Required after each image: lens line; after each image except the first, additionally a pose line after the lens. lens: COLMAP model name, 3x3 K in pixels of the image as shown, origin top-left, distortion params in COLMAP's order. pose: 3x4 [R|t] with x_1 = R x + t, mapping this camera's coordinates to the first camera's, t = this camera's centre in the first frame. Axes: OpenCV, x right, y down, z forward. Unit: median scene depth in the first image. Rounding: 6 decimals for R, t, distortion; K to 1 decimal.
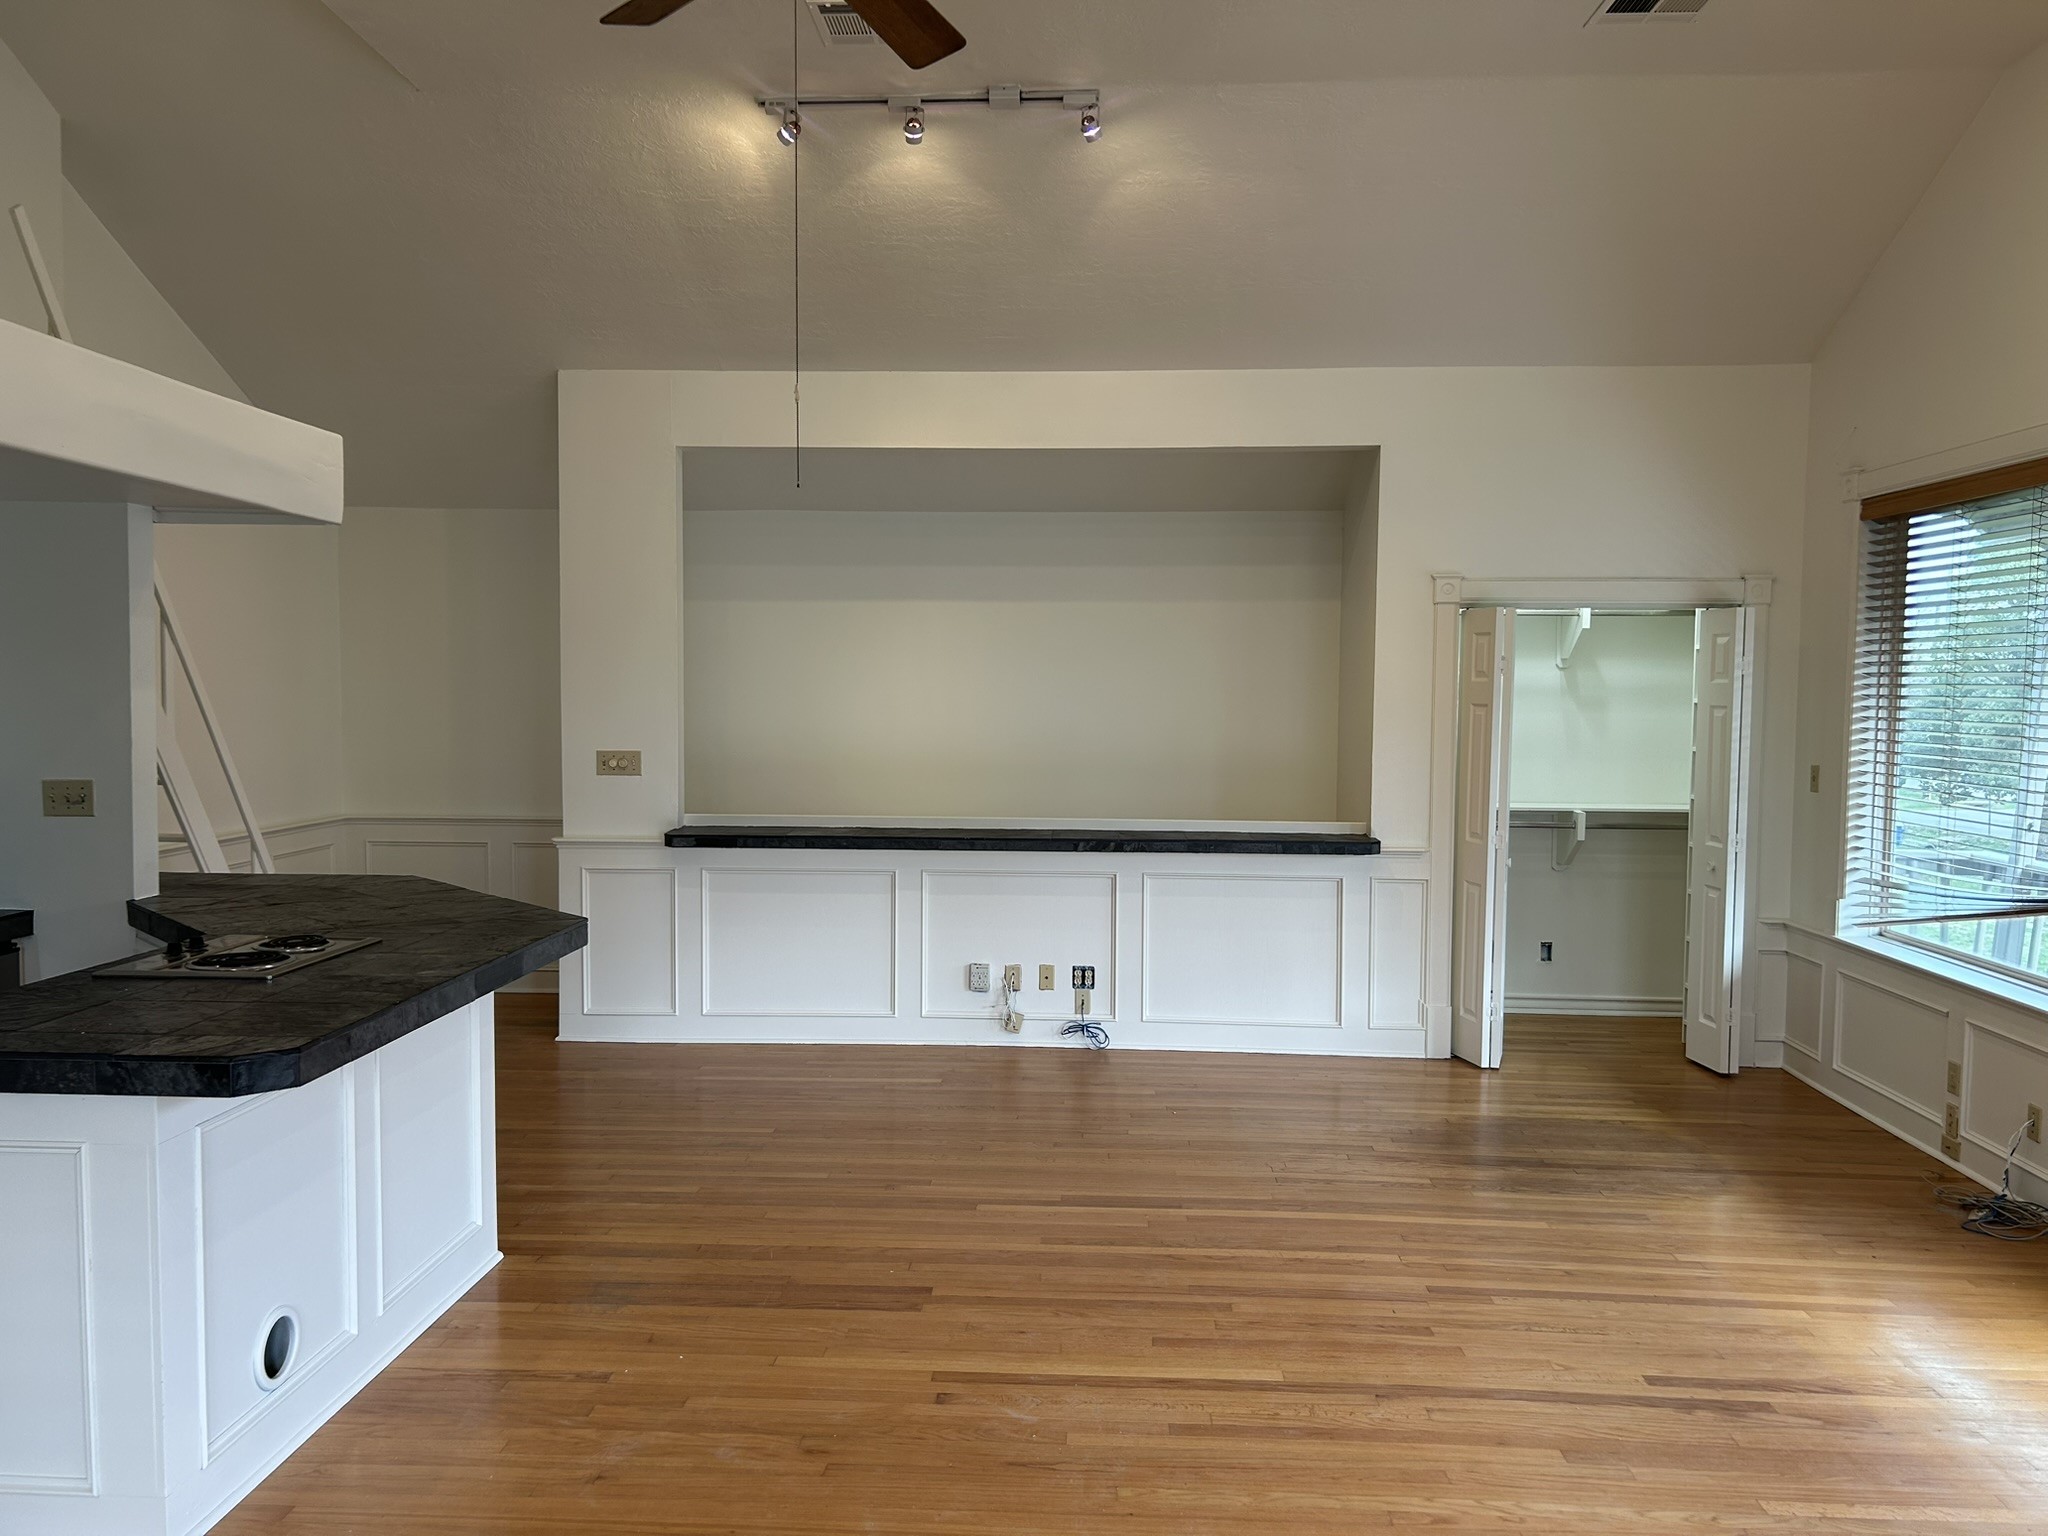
lens RADIAL K [[1558.9, 0, 1024.0], [0, 1558.9, 768.0], [0, 0, 1]] dist [0.174348, -0.249681]
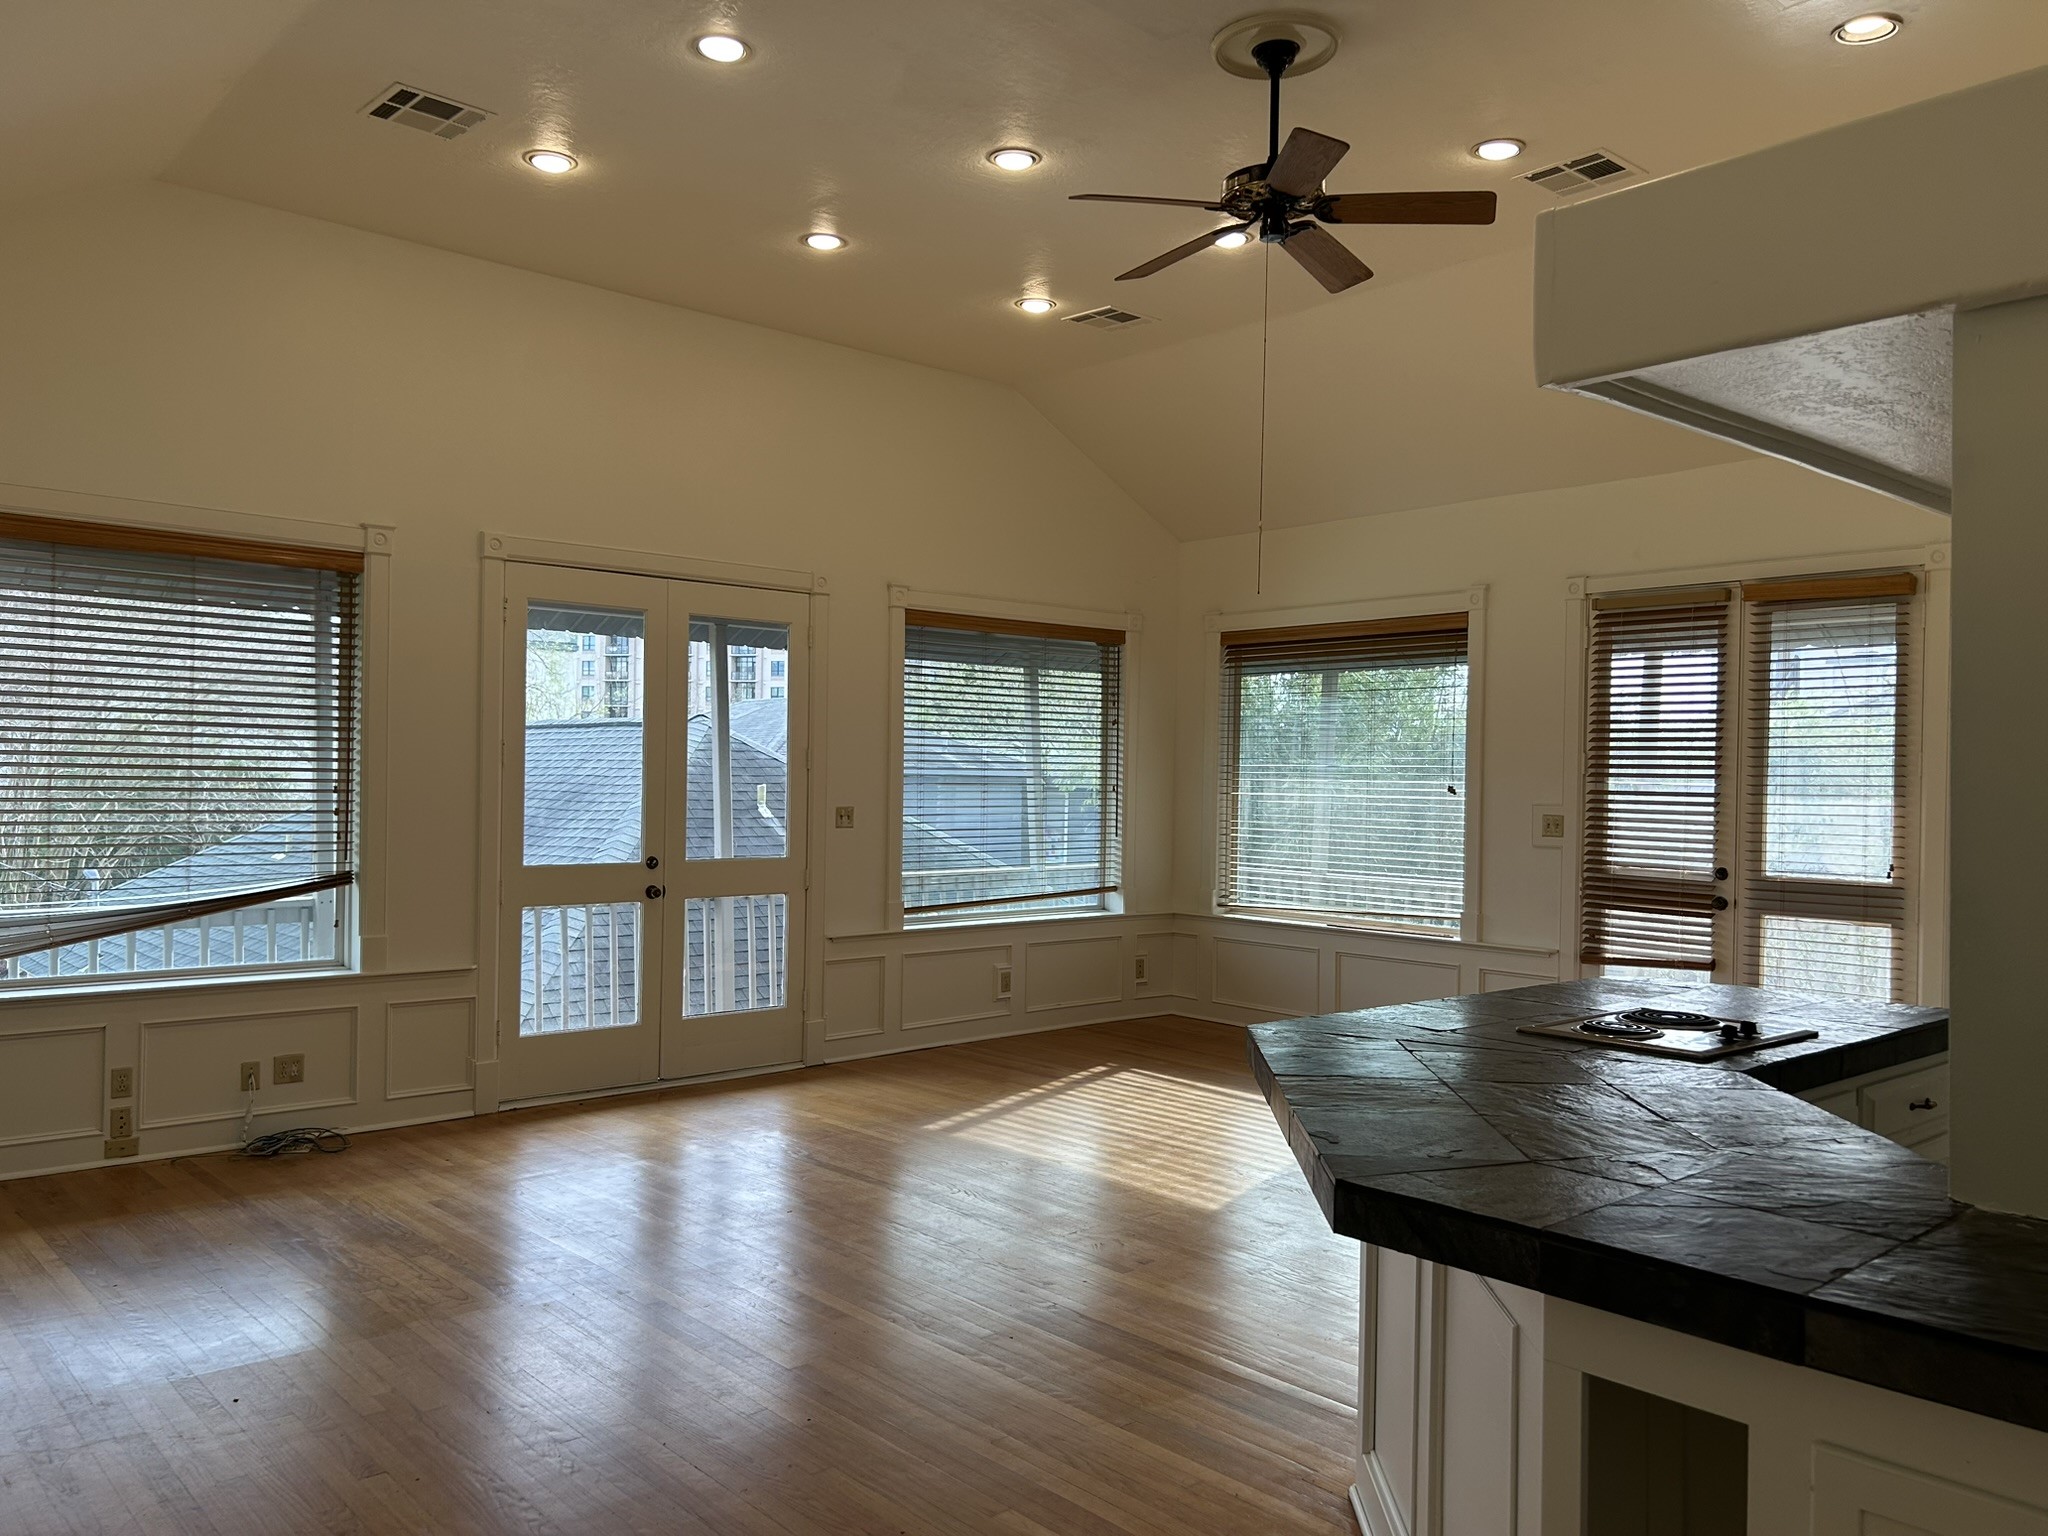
lens RADIAL K [[1558.9, 0, 1024.0], [0, 1558.9, 768.0], [0, 0, 1]] dist [0.174348, -0.249681]
pose [[-0.706647, -0.016185, 0.707381, -0.576265], [0.017671, 0.999023, 0.040510, -0.047082], [-0.707345, 0.041127, -0.705671, 1.265104]]
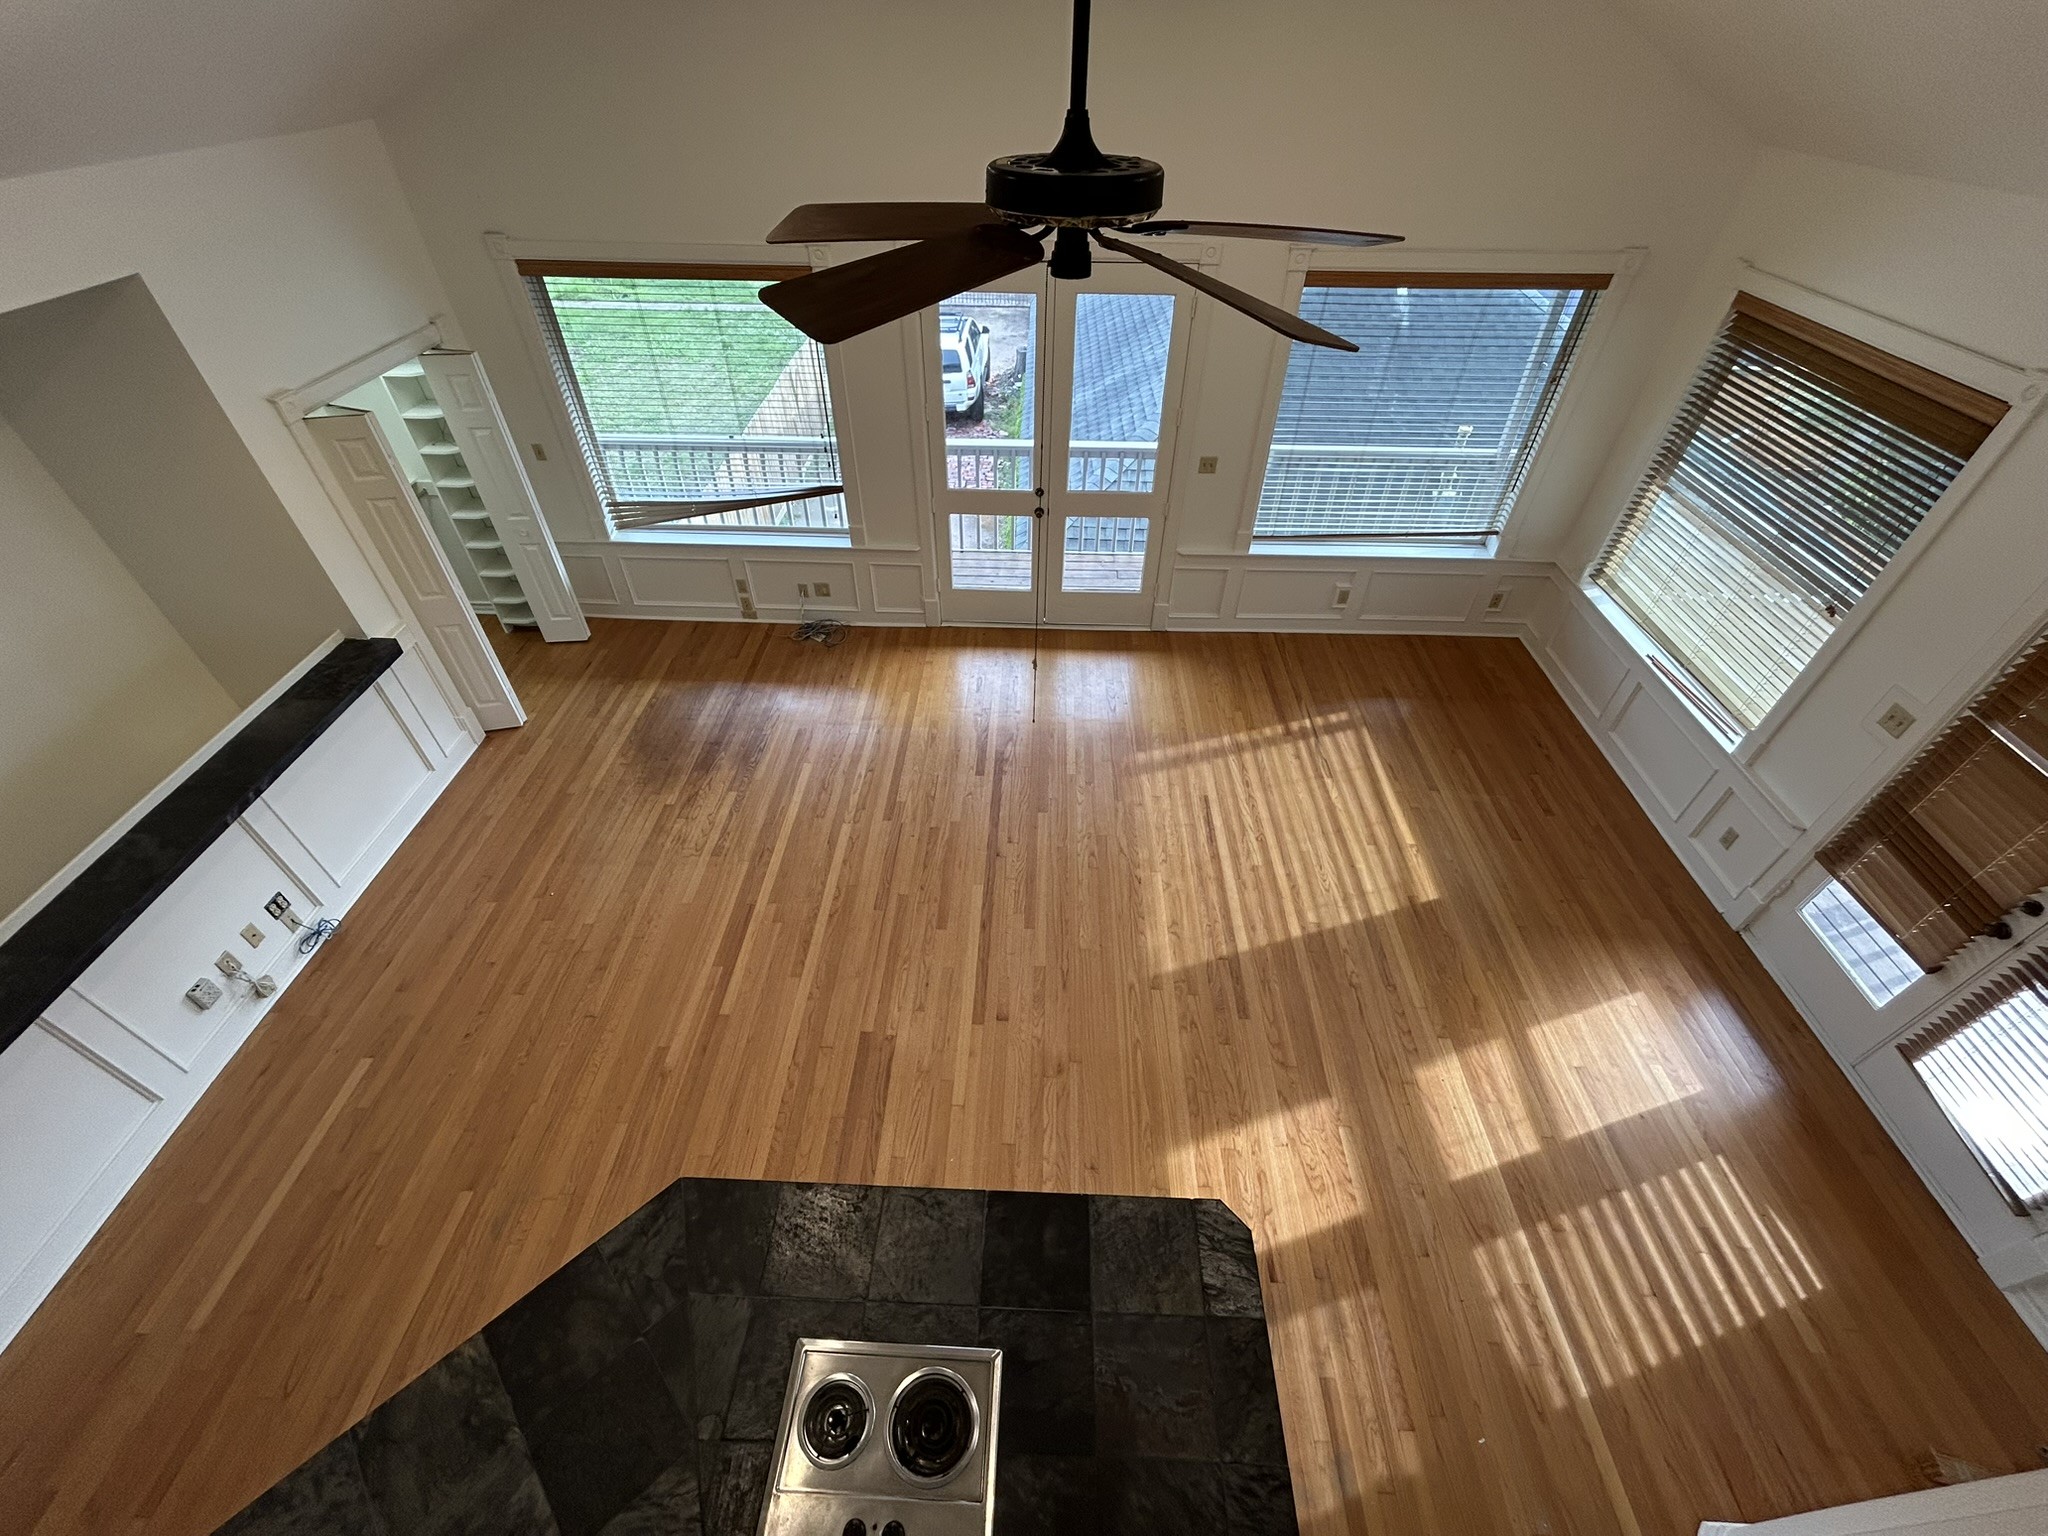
lens RADIAL K [[833.5, 0, 1036.0], [0, 833.5, 764.7], [0, 0, 1]] dist [0.014348, 0.000032]
pose [[-0.020266, -0.683577, 0.729597, -0.384289], [0.041496, 0.728543, 0.683742, -0.360732], [-0.998933, 0.044132, 0.013601, 0.577637]]
